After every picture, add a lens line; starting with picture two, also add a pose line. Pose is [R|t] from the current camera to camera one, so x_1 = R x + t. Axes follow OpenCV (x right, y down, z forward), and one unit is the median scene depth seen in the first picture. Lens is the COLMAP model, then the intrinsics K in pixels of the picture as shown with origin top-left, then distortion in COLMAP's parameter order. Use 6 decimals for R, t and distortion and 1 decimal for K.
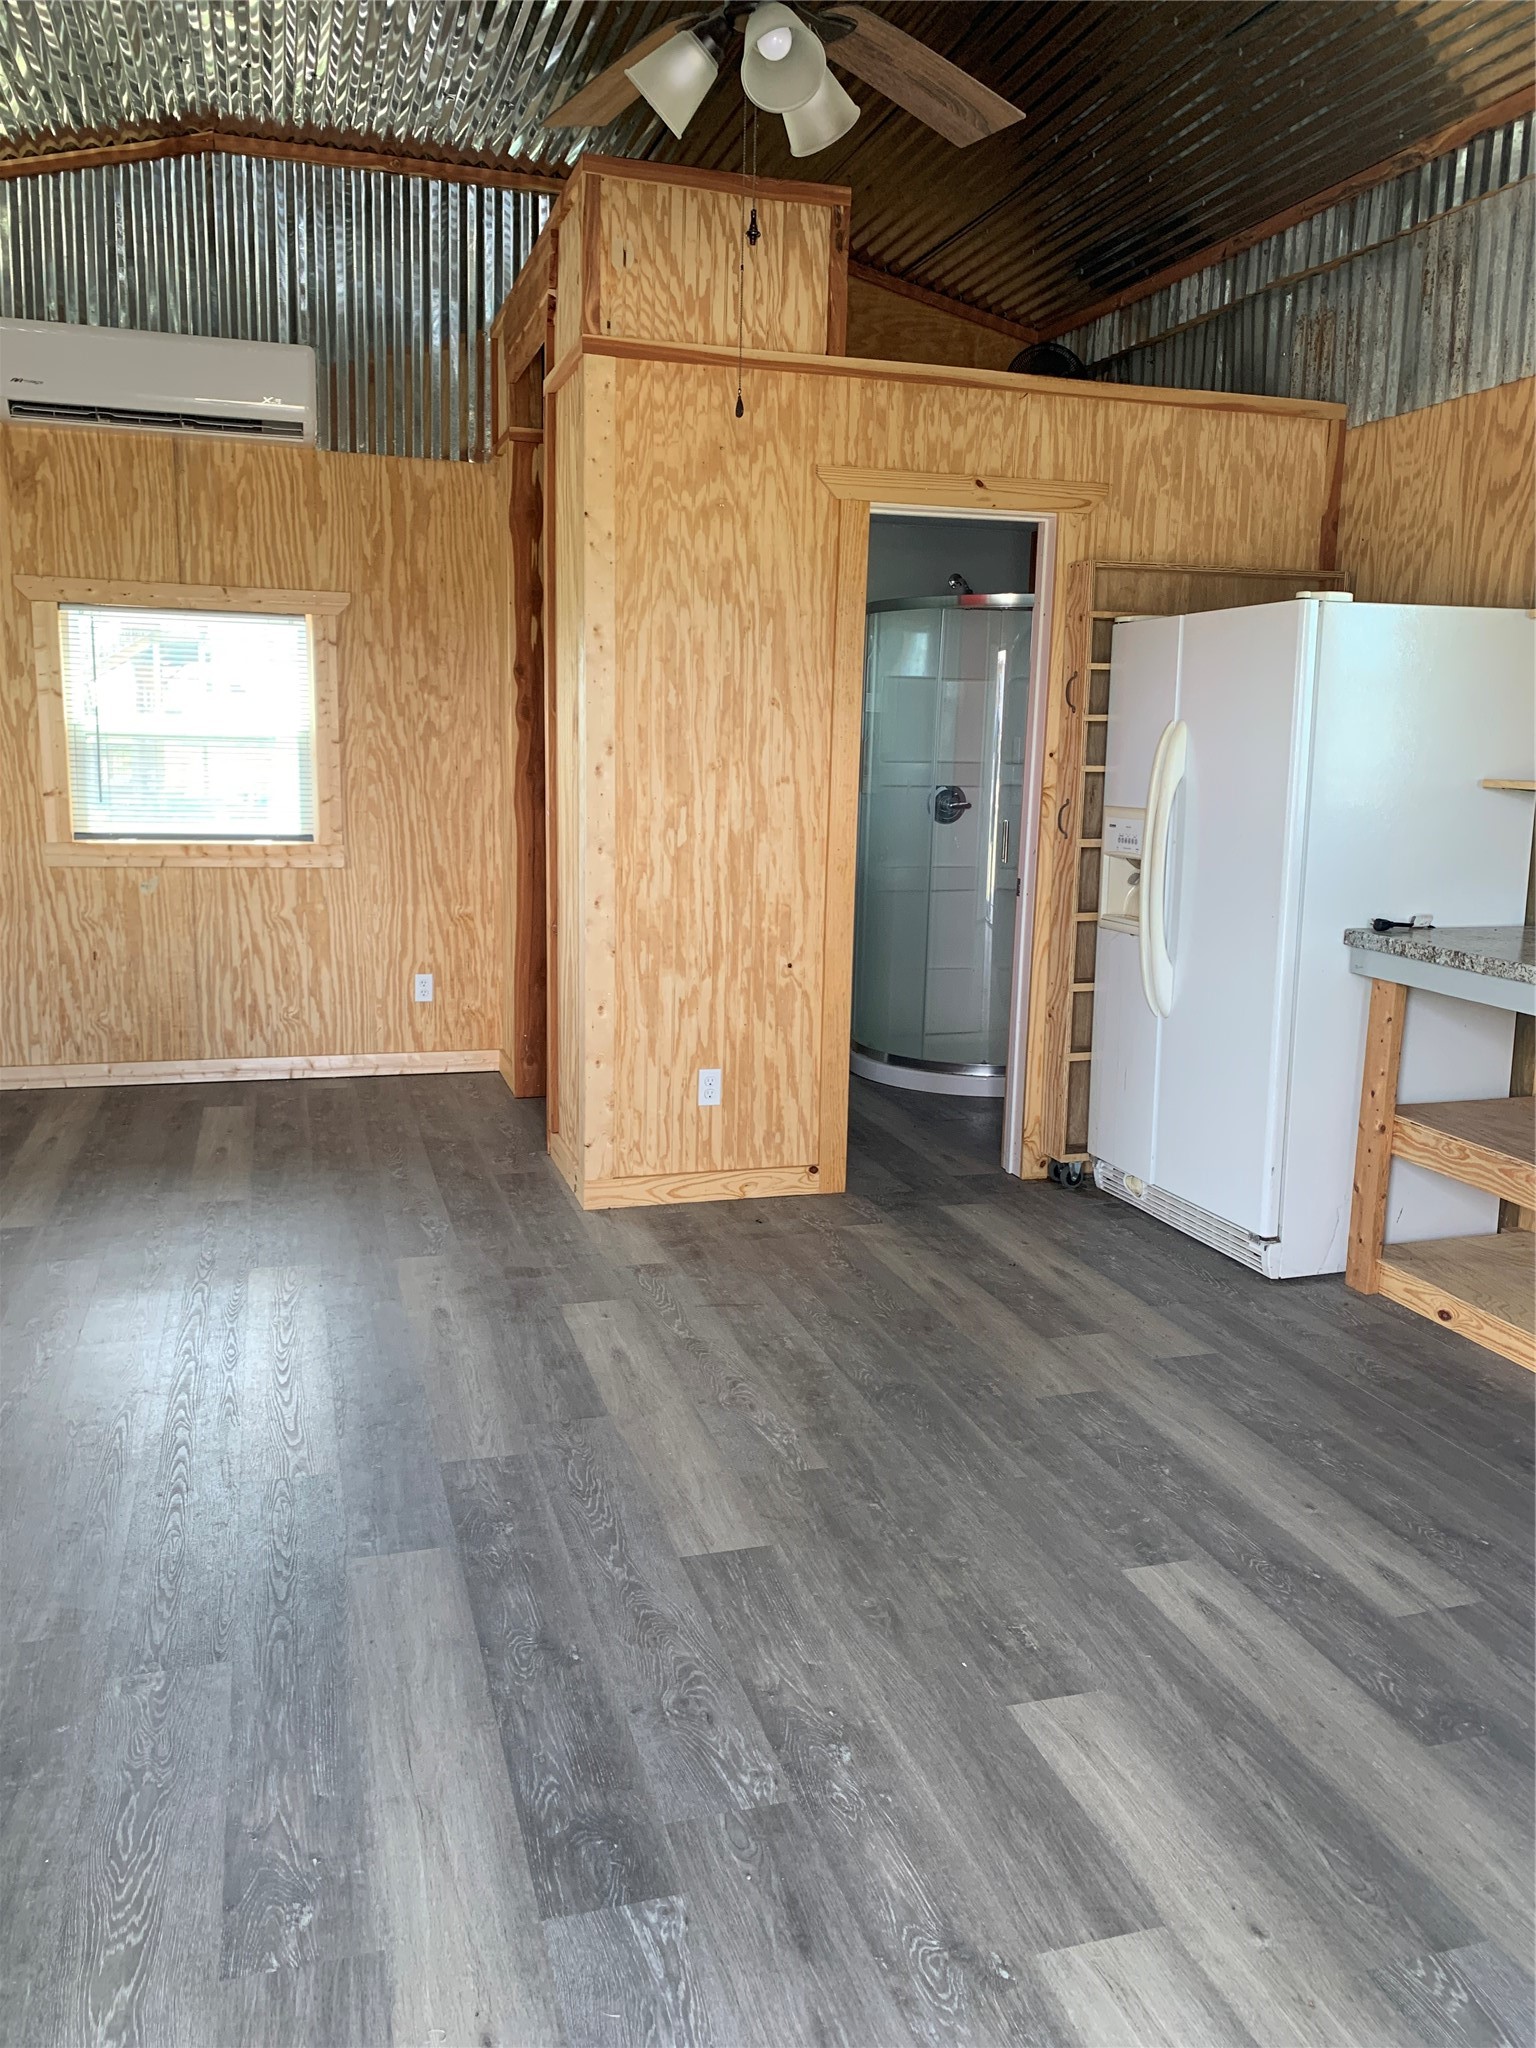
lens RADIAL K [[1587.9, 0, 771.8], [0, 1587.9, 1026.0], [0, 0, 1]] dist [0.032942, -0.055415]
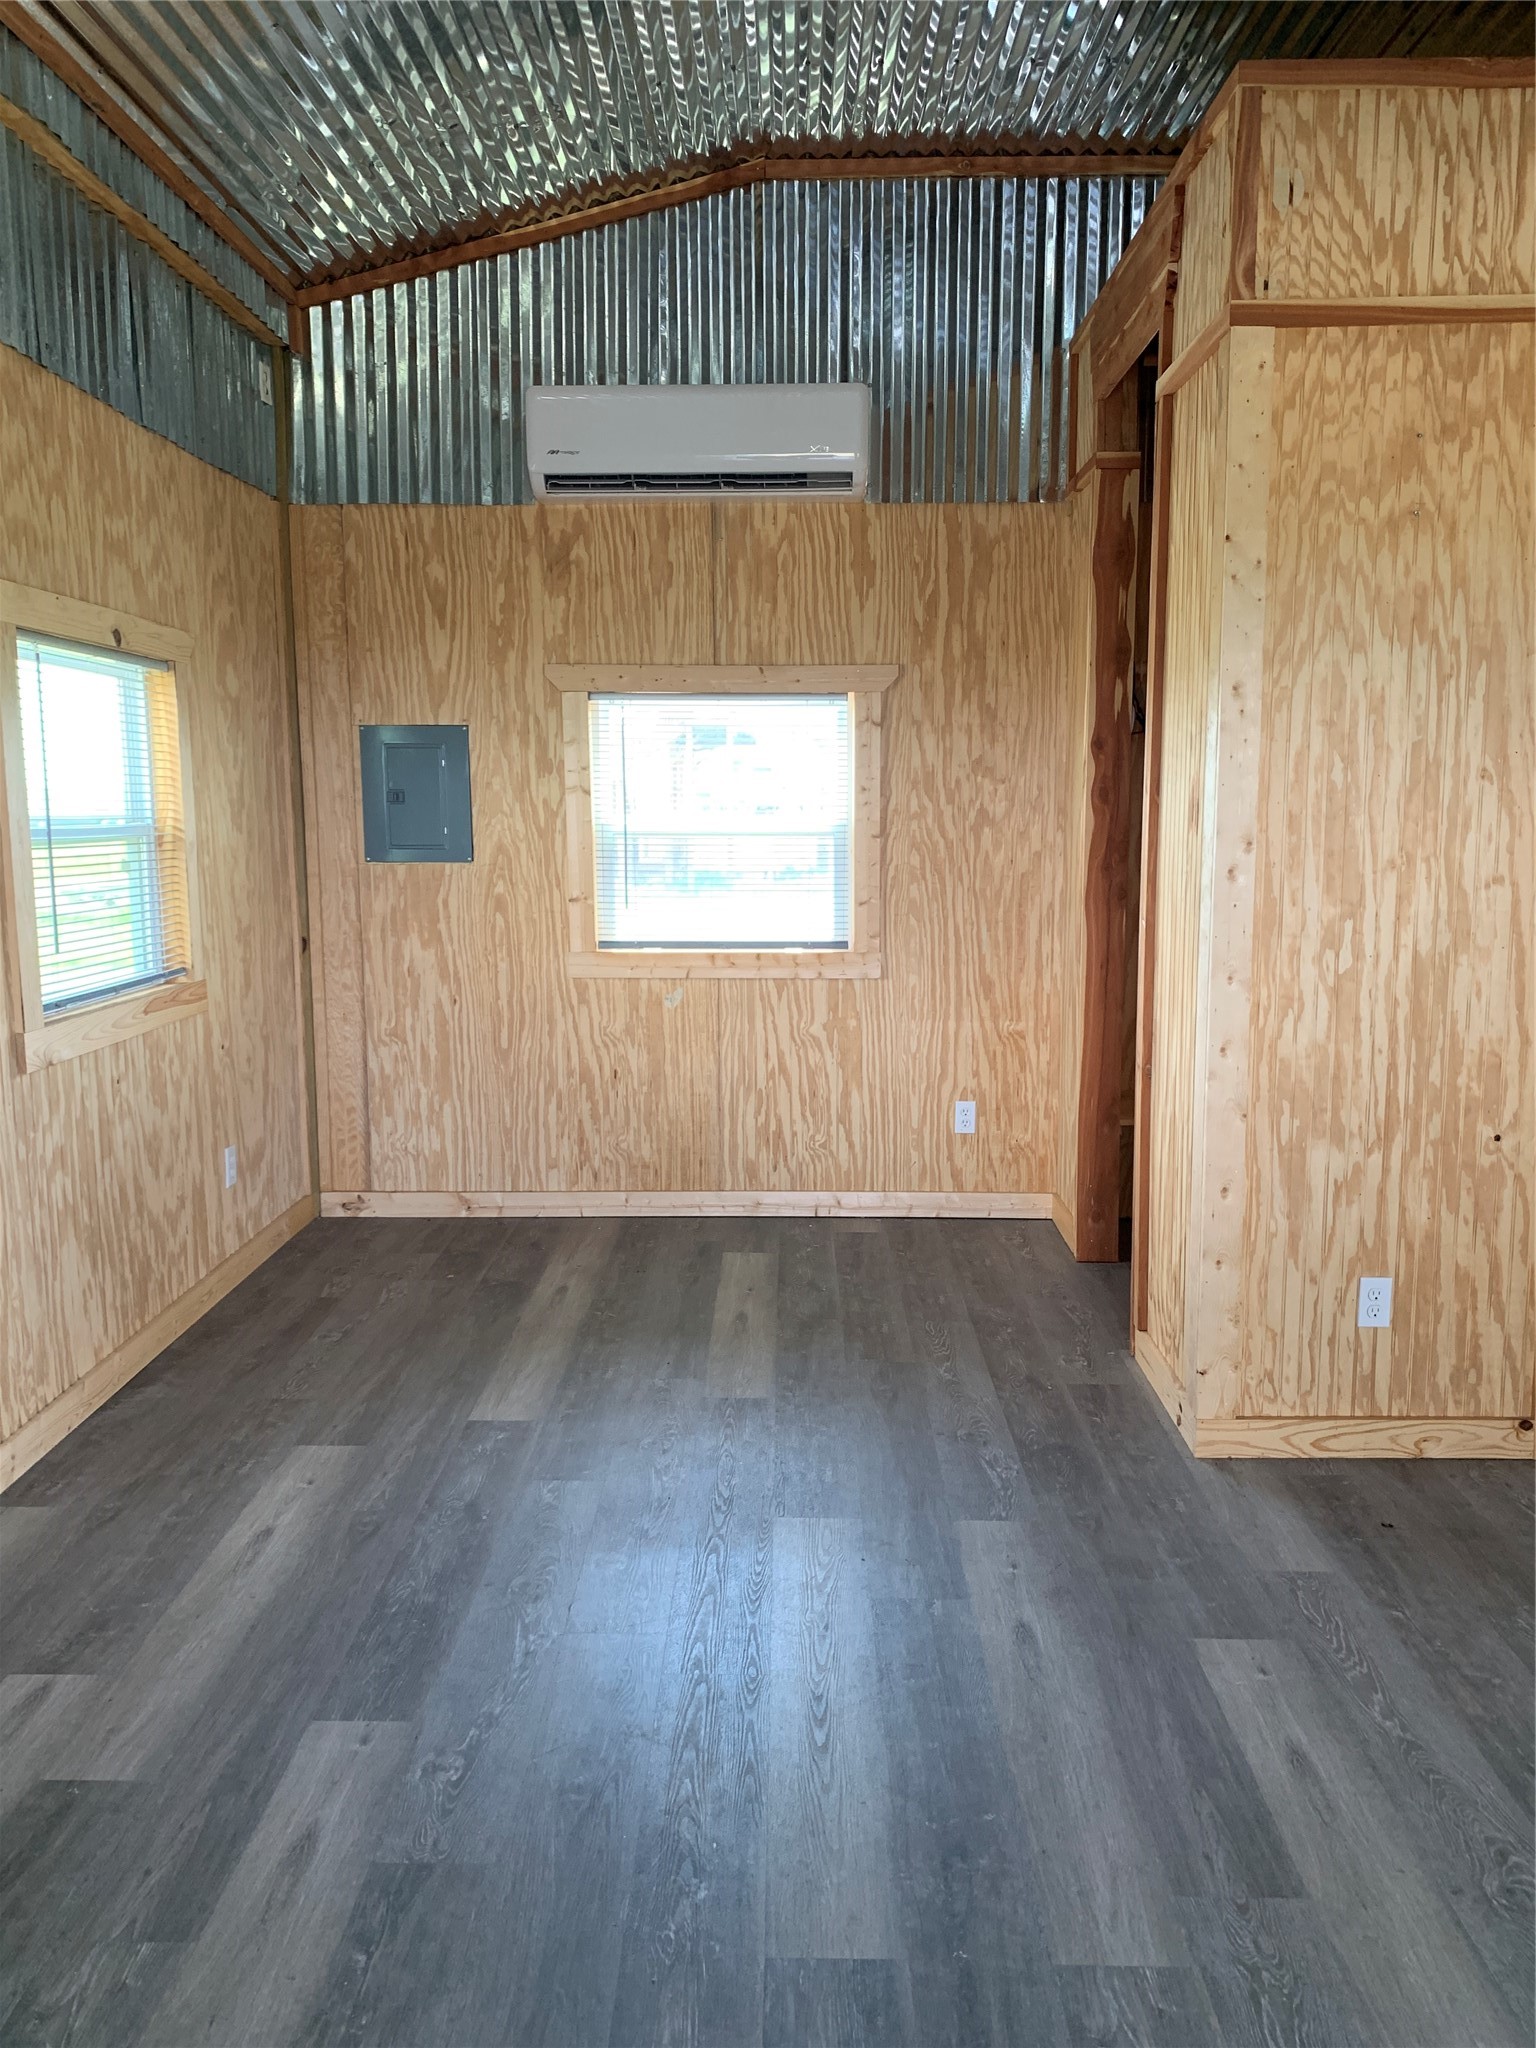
lens RADIAL K [[1587.9, 0, 764.6], [0, 1587.9, 1038.8], [0, 0, 1]] dist [0.032942, -0.055415]
pose [[0.950790, 0.017728, -0.309329, -0.068742], [-0.028565, 0.999125, -0.030539, -0.043905], [0.308517, 0.037872, 0.950465, 0.178725]]
